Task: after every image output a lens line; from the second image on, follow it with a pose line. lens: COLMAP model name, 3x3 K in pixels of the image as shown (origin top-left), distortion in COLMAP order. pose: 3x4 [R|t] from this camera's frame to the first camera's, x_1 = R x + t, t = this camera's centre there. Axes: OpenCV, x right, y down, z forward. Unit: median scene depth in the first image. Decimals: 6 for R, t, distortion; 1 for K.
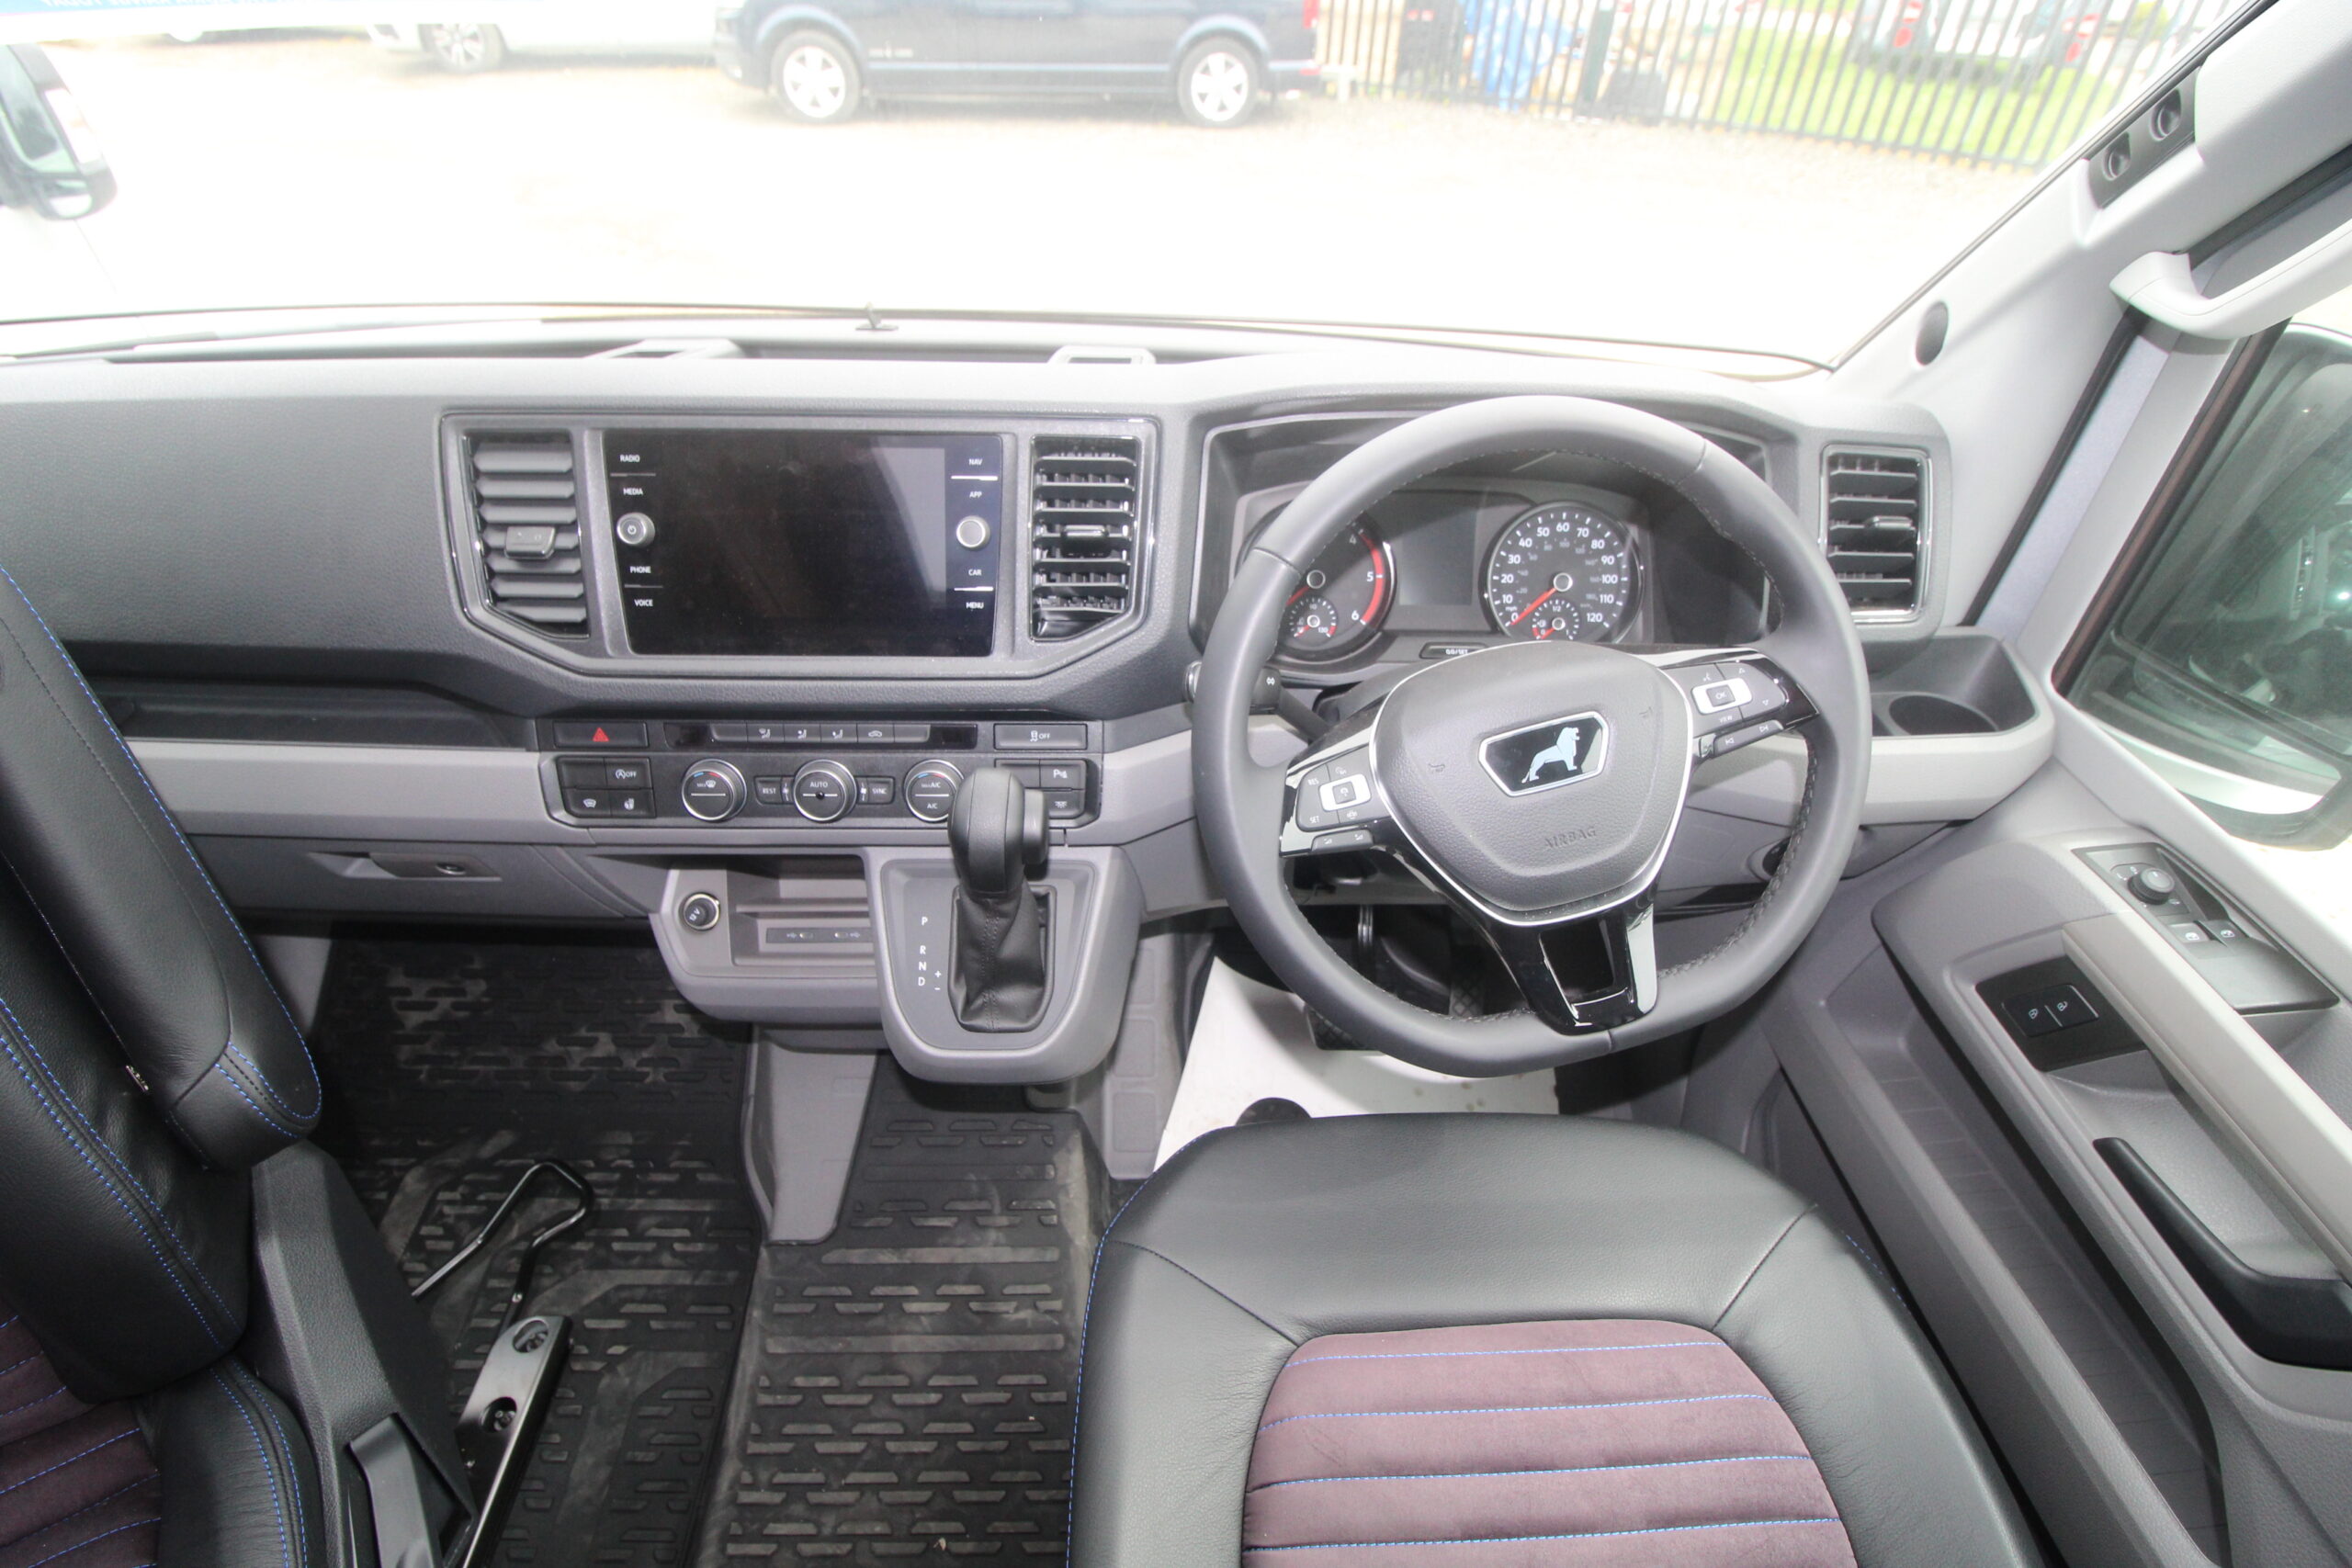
lens RADIAL K [[1092.3, 0, 1190.9], [0, 1092.3, 766.3], [0, 0, 1]] dist [-0.005780, -0.008967]
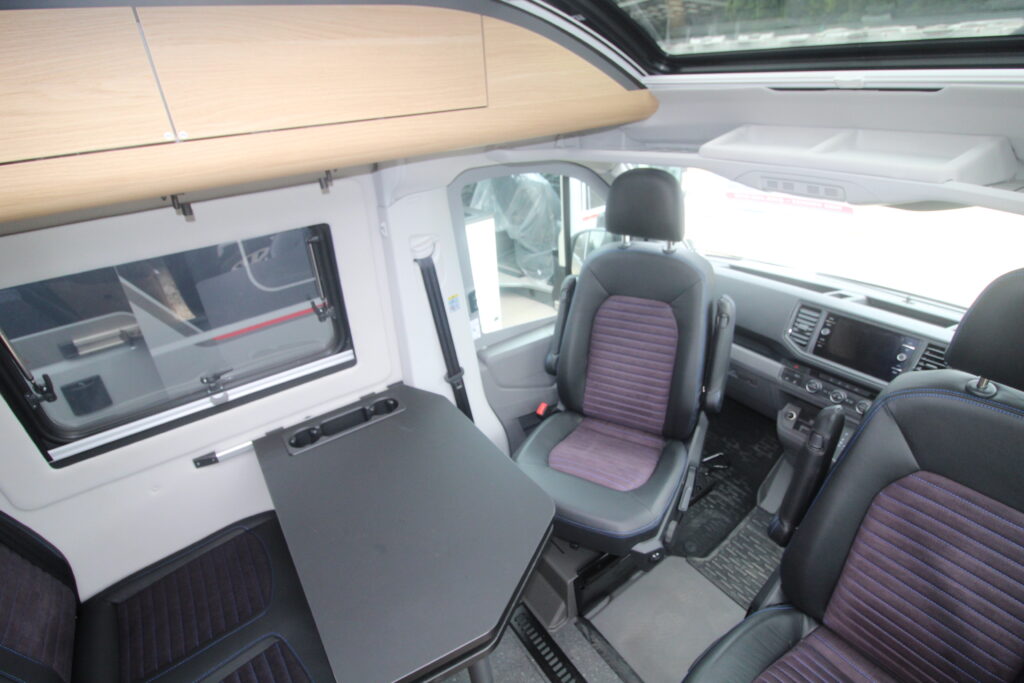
lens RADIAL K [[512.4, 0, 516.6], [0, 512.4, 338.8], [0, 0, 1]] dist [-0.005272, -0.007793]
pose [[0.556841, 0.331949, -0.761405, 0.341113], [-0.458293, 0.887298, 0.051669, 0.233746], [0.692744, 0.320175, 0.646214, -1.024076]]
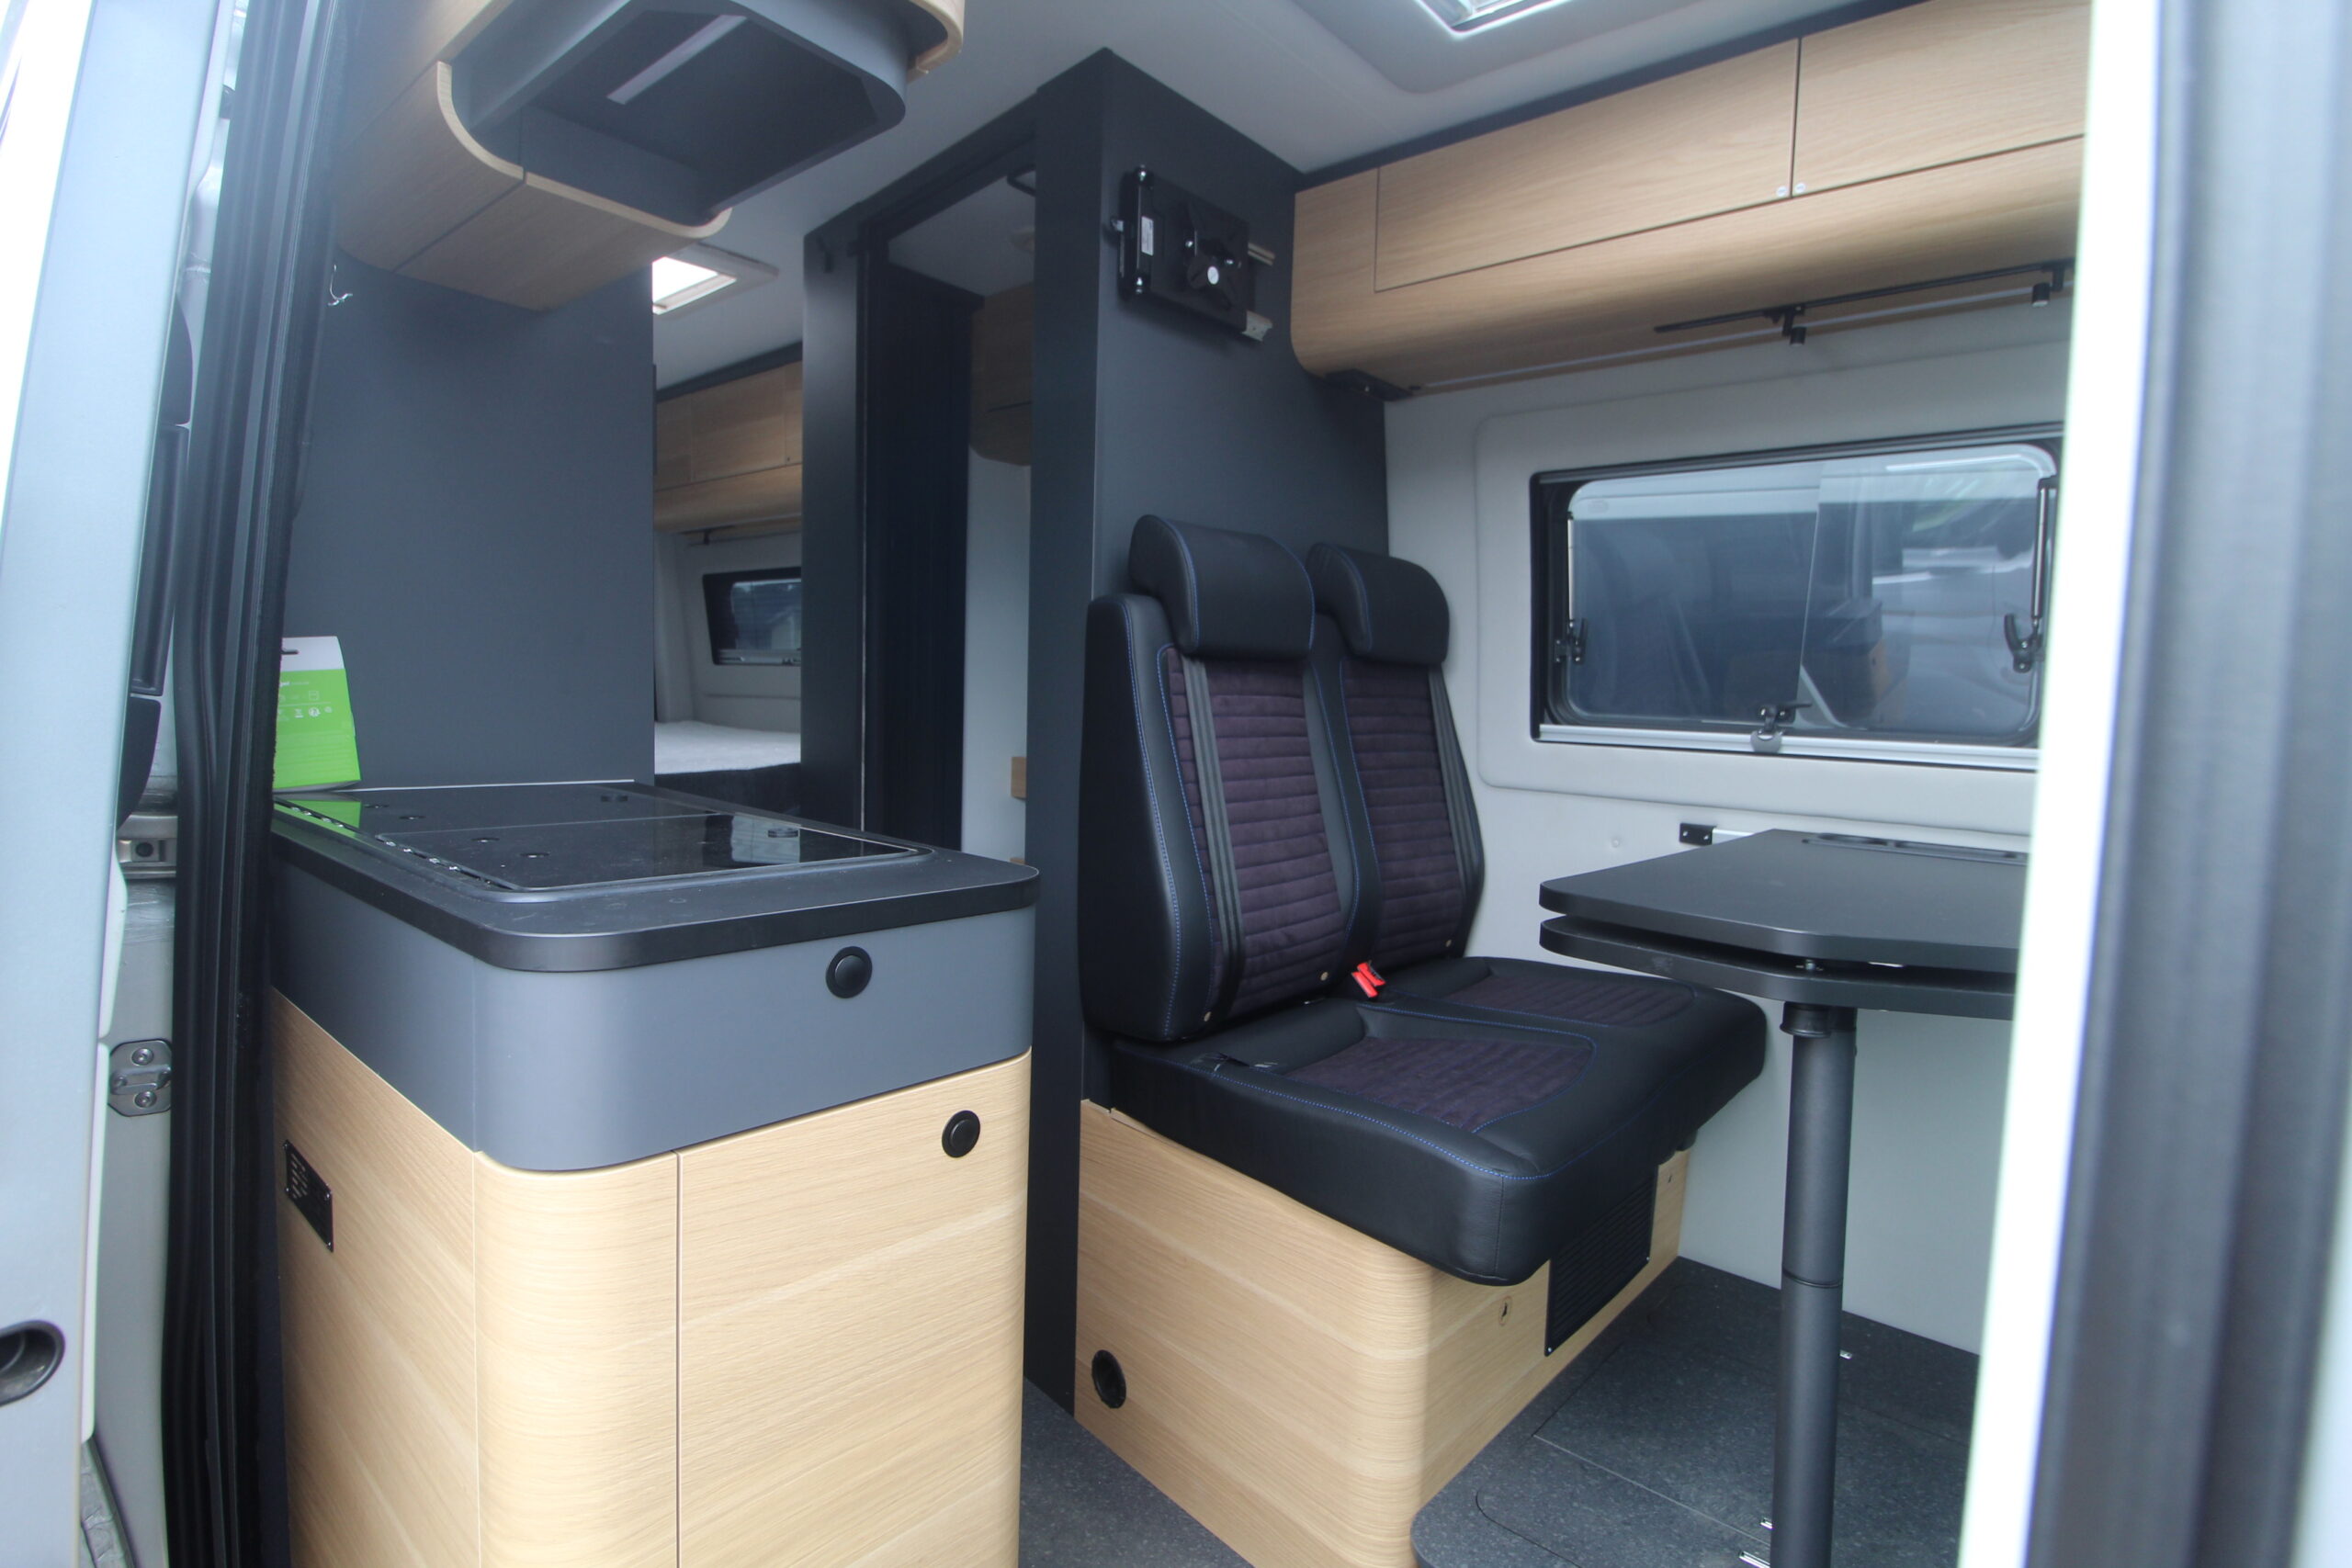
lens RADIAL K [[1176.8, 0, 1181.6], [0, 1176.8, 781.8], [0, 0, 1]] dist [-0.005272, -0.007793]
pose [[-0.673744, 0.009604, -0.738902, 0.876311], [-0.503551, 0.725857, 0.468581, 0.473453], [0.540838, 0.687778, -0.484206, -0.166449]]
